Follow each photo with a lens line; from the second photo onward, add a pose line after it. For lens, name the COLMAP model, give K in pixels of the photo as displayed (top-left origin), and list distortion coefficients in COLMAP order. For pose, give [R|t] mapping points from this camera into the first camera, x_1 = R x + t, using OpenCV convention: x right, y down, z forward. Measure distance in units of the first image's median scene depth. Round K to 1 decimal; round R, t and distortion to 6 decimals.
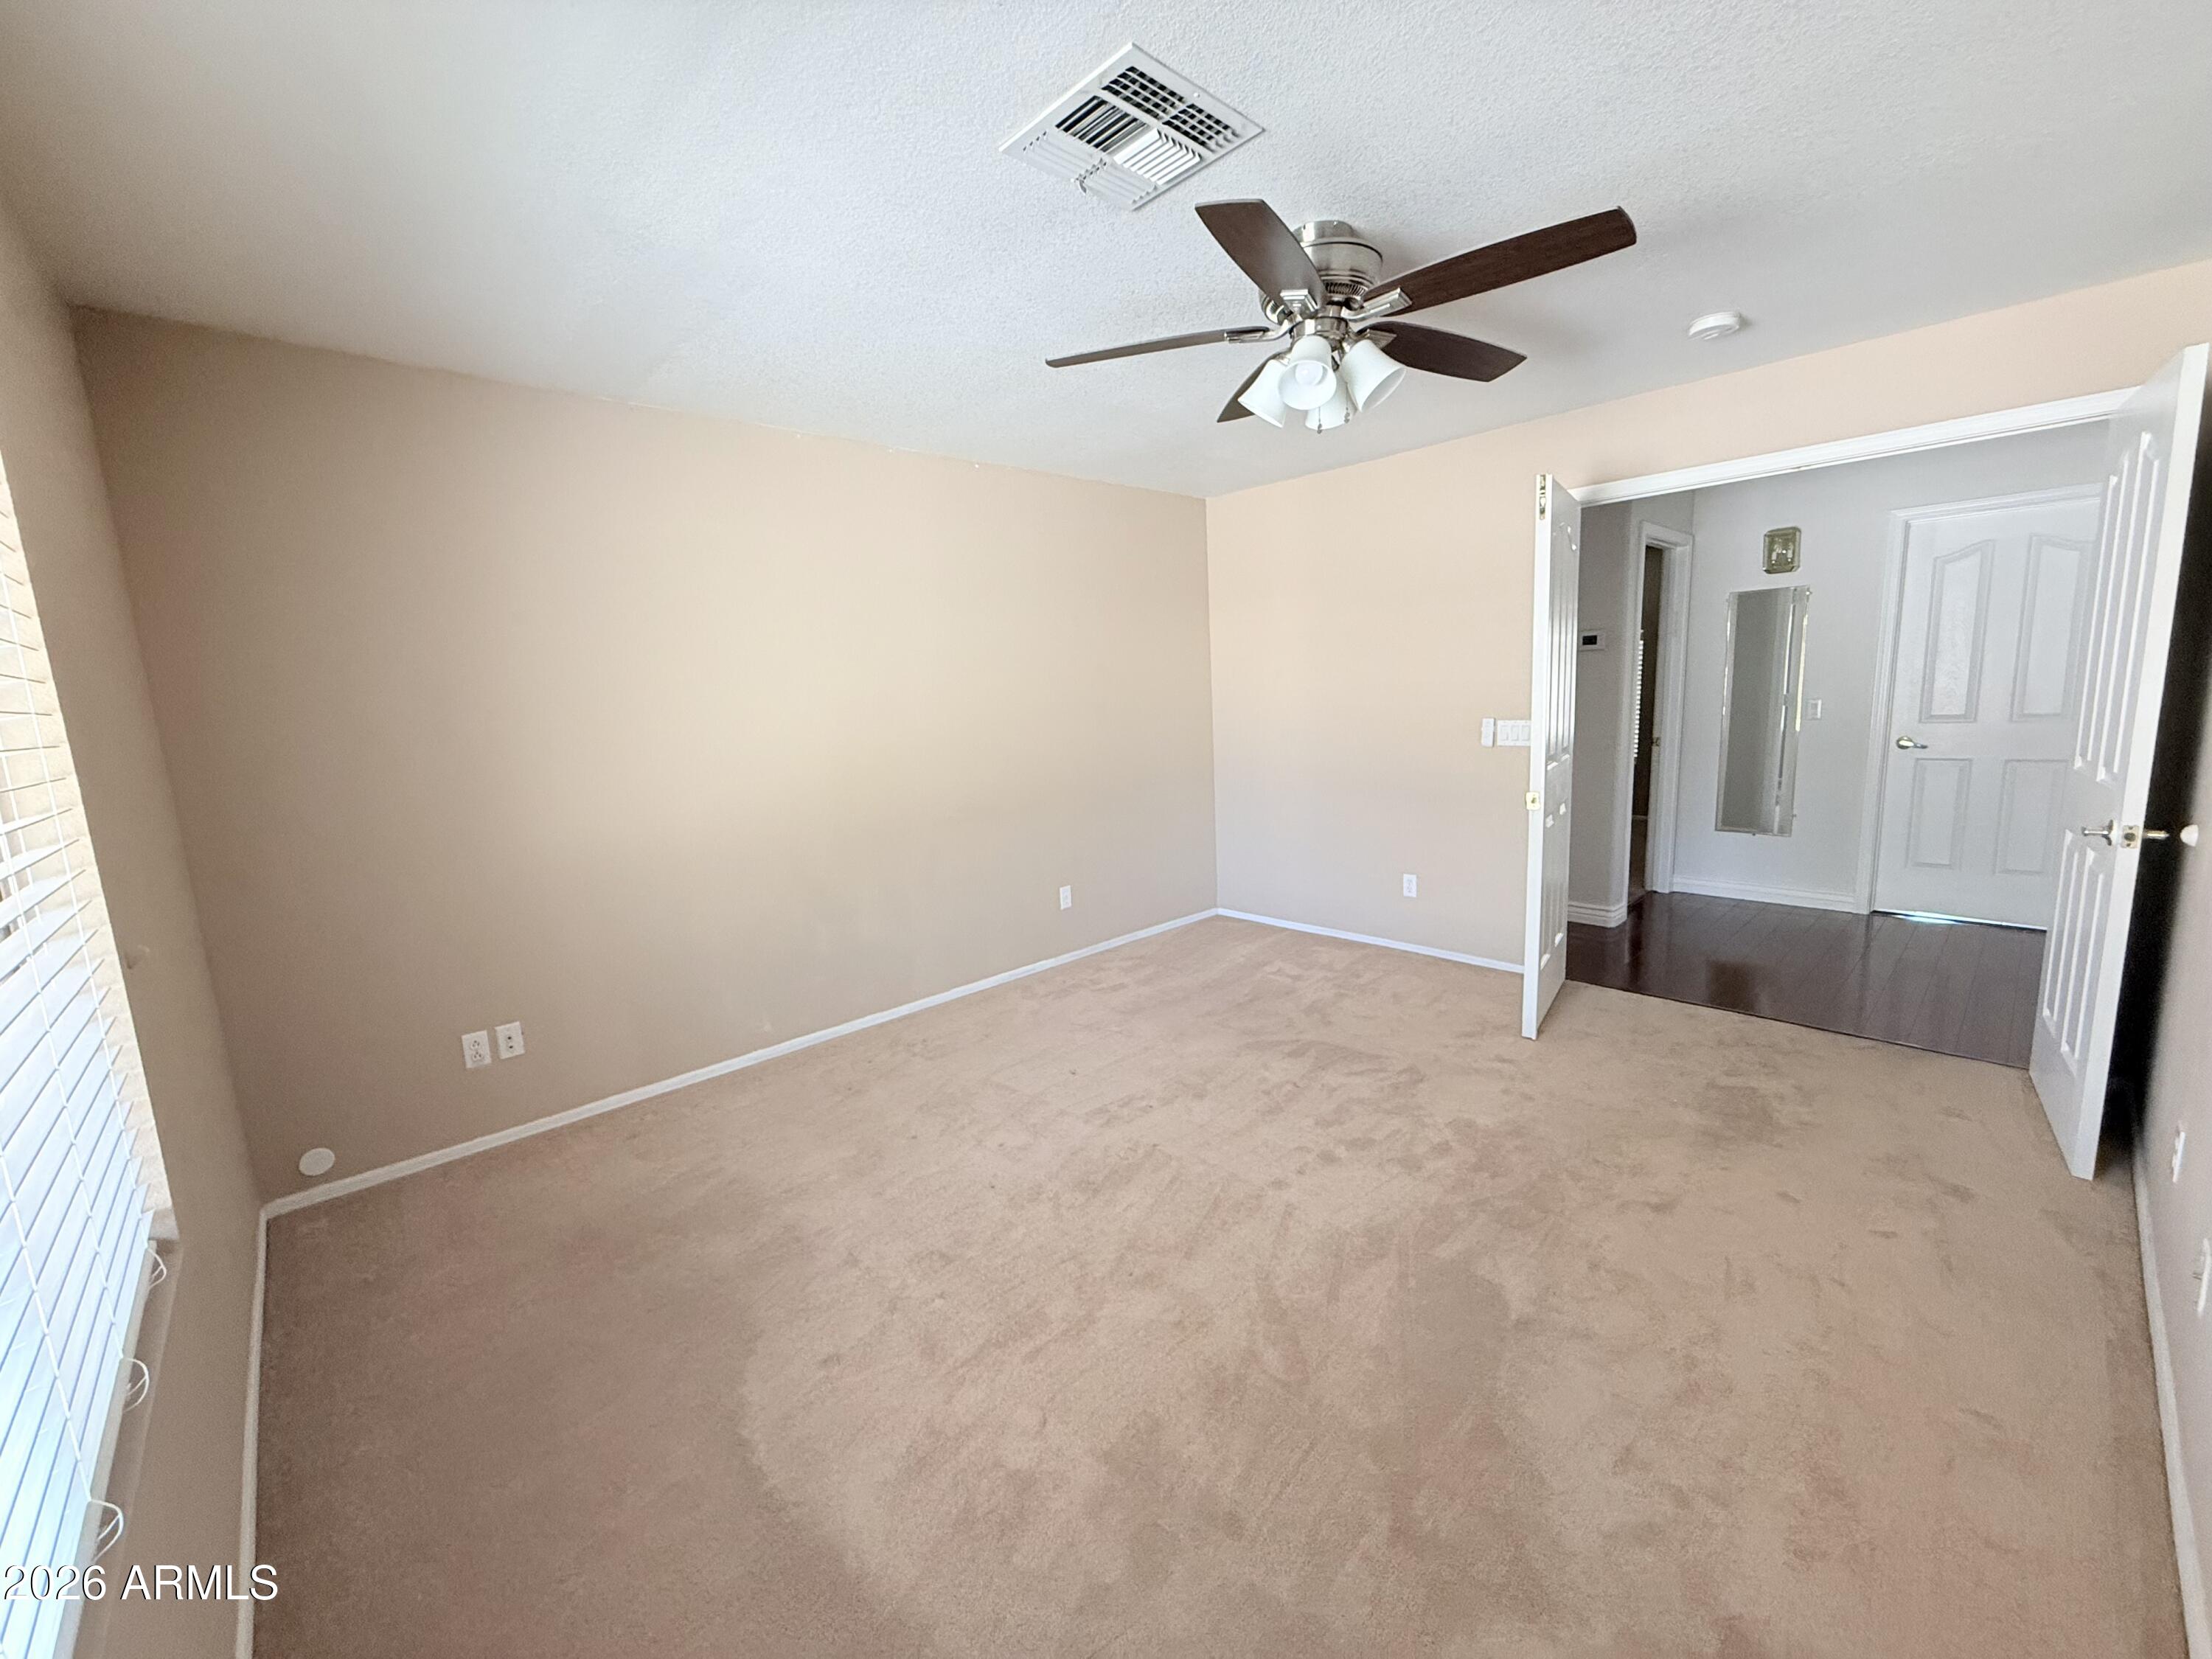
lens RADIAL K [[885.1, 0, 1105.3], [0, 885.1, 828.9], [0, 0, 1]] dist [-0.000187, -0.000011]
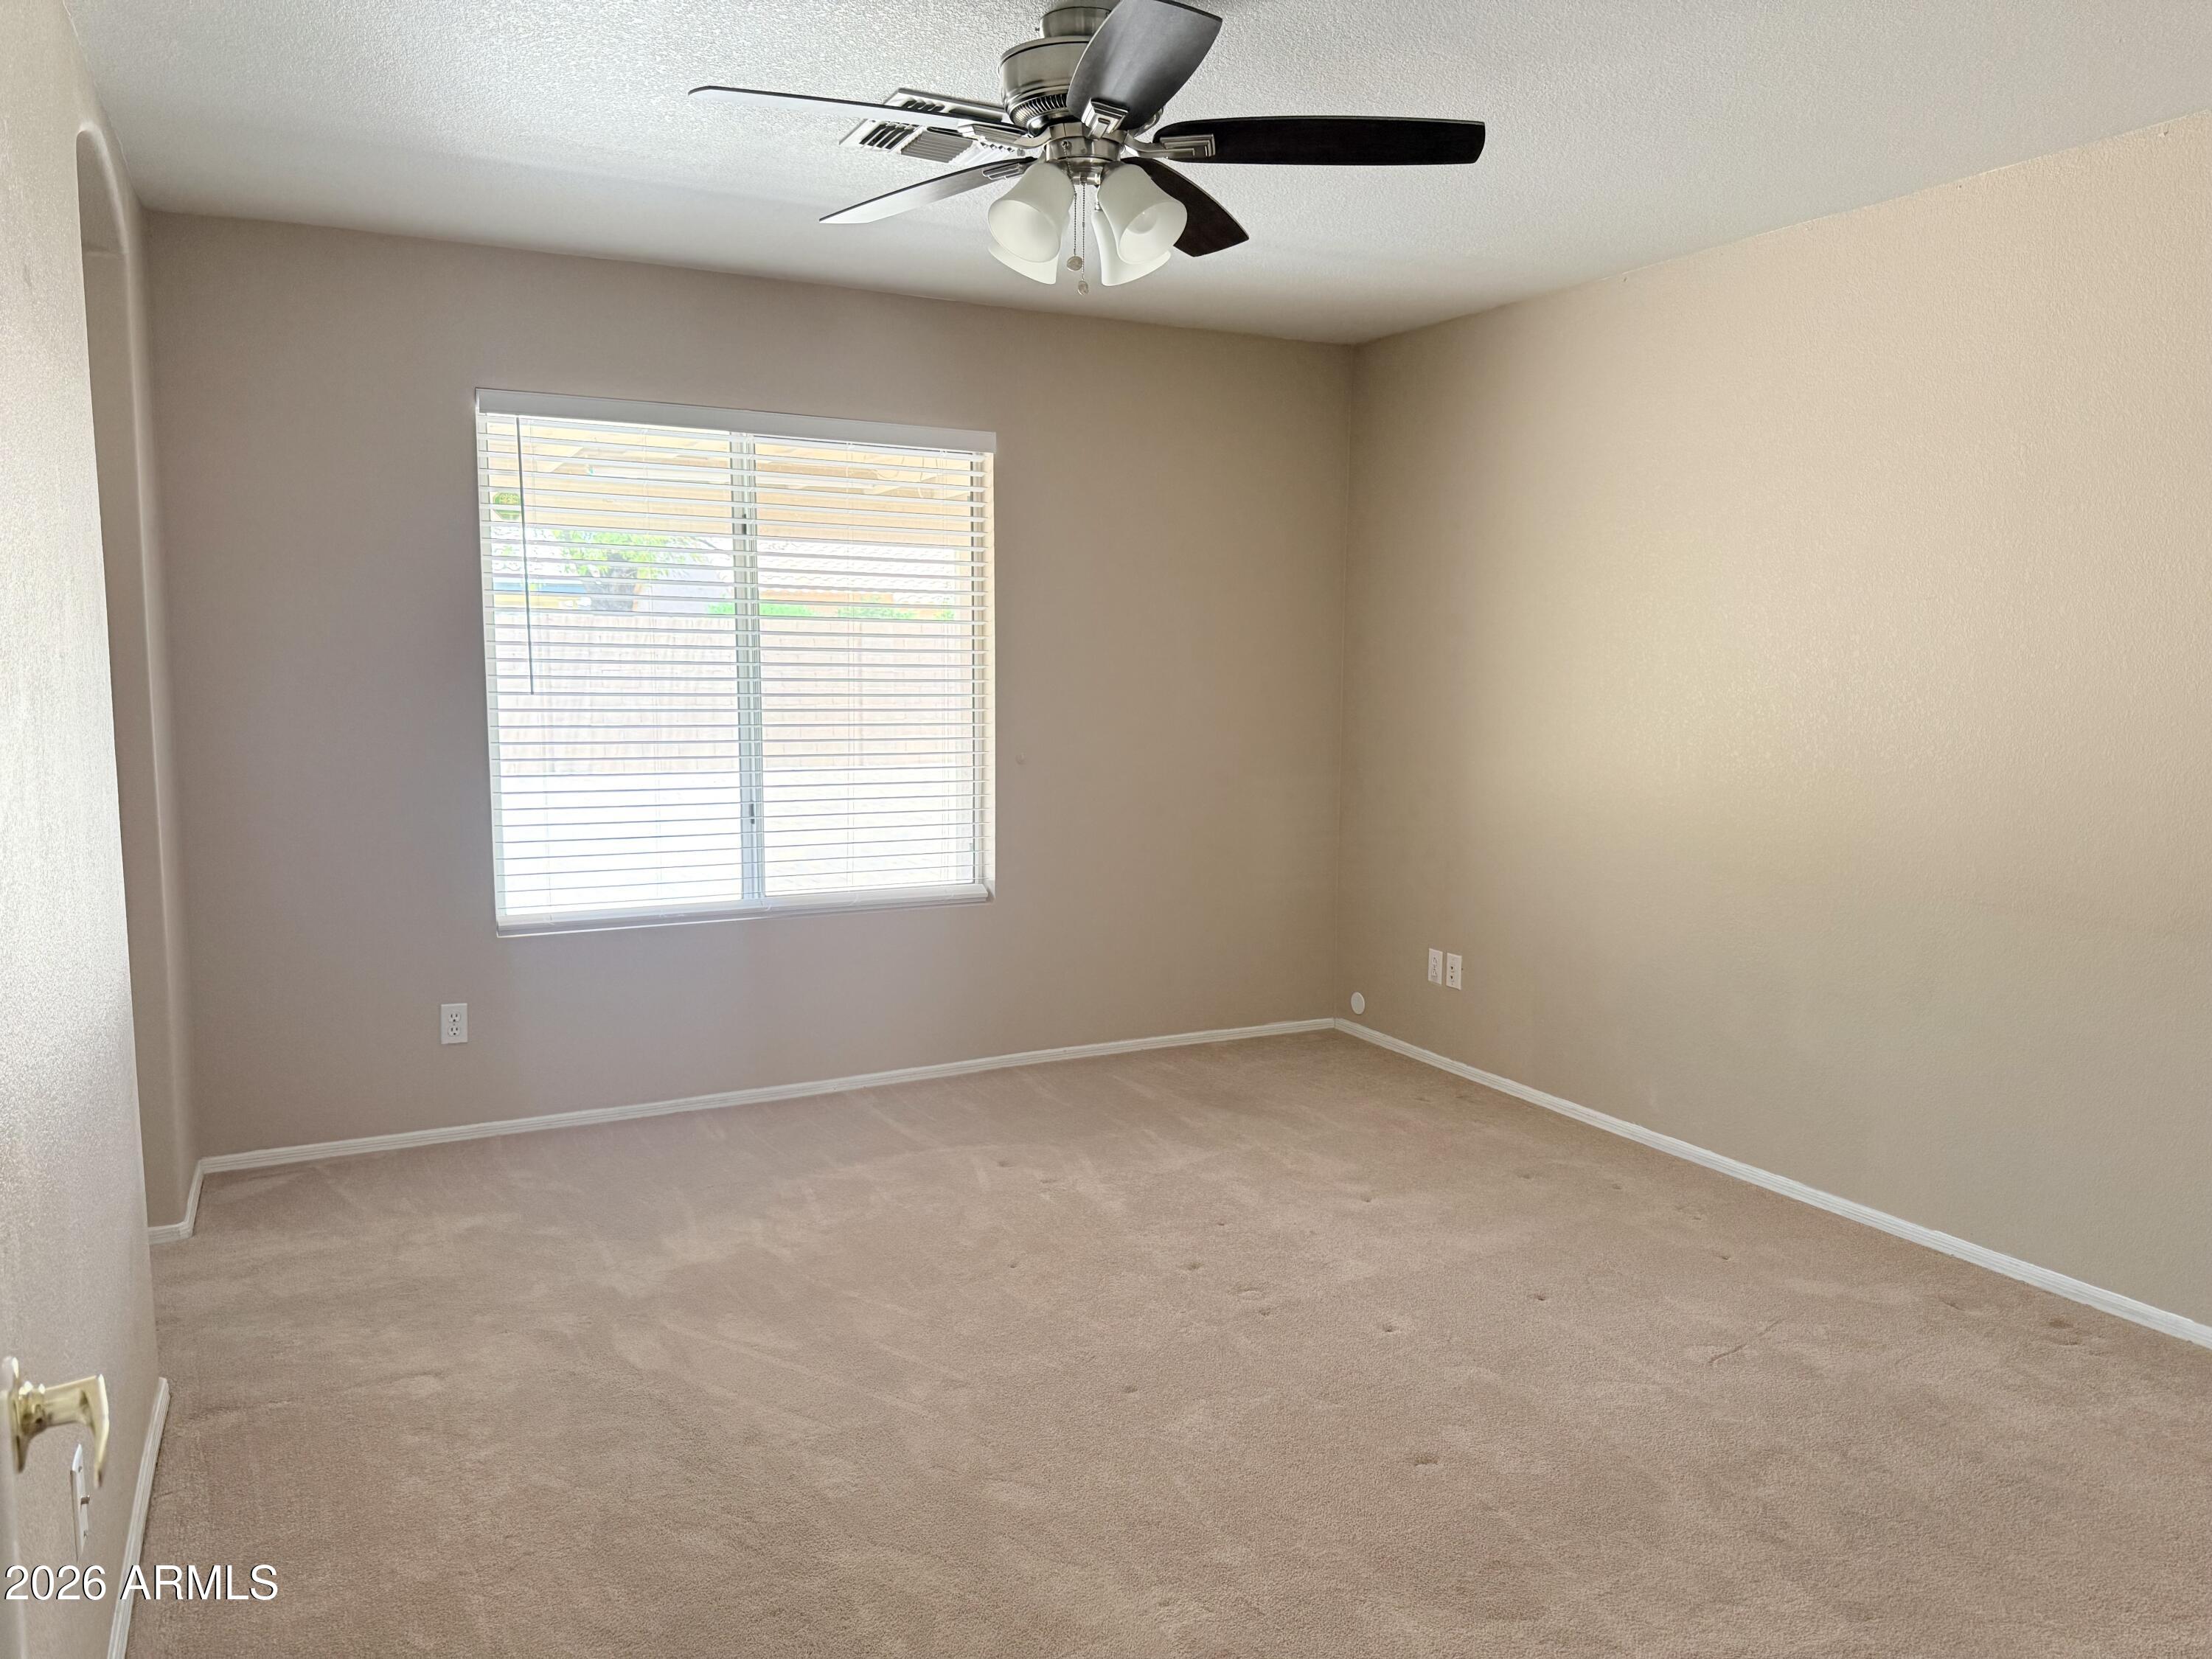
lens RADIAL K [[1545.5, 0, 1106.1], [0, 1545.5, 830.4], [0, 0, 1]] dist [-0.000923, -0.000132]
pose [[-0.267937, 0.153191, -0.951180, 1.096450], [-0.148950, 0.968821, 0.197990, -0.208282], [0.951853, 0.194727, -0.236765, 1.023782]]
